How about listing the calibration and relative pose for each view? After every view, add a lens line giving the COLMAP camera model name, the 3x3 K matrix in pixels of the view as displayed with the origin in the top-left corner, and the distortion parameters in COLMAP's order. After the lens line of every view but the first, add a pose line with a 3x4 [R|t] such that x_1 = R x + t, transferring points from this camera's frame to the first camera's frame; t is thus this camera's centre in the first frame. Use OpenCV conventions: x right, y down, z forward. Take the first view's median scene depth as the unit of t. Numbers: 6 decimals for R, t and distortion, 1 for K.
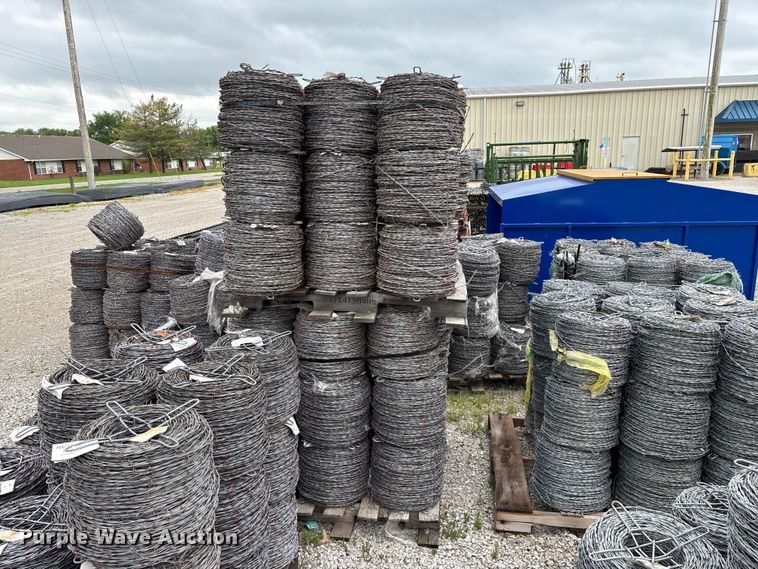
lens RADIAL K [[550.3, 0, 377.8], [0, 550.3, 291.3], [0, 0, 1]] dist [0.029053, -0.003457]
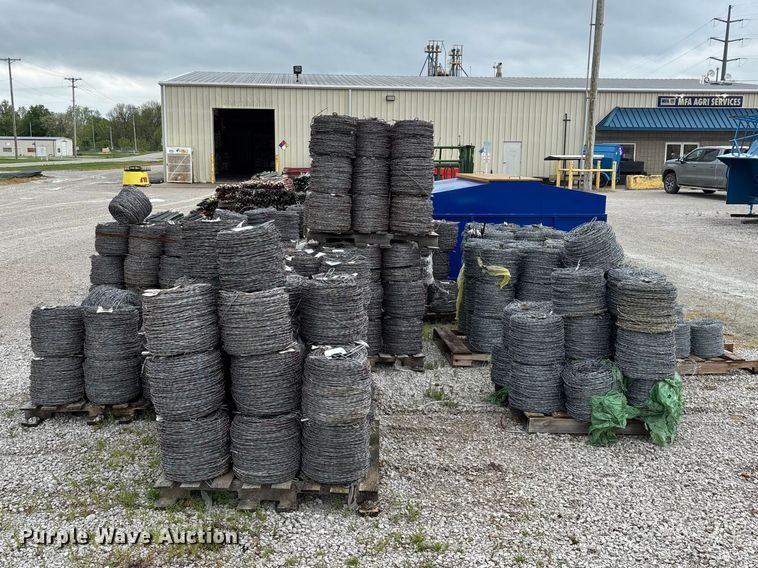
lens RADIAL K [[780.2, 0, 346.8], [0, 780.2, 284.5], [0, 0, 1]] dist [0.097011, -0.029393]
pose [[0.976897, 0.000449, 0.213711, -0.083141], [0.015503, 0.997214, -0.072963, 0.042933], [-0.213149, 0.074590, 0.974168, -0.178006]]
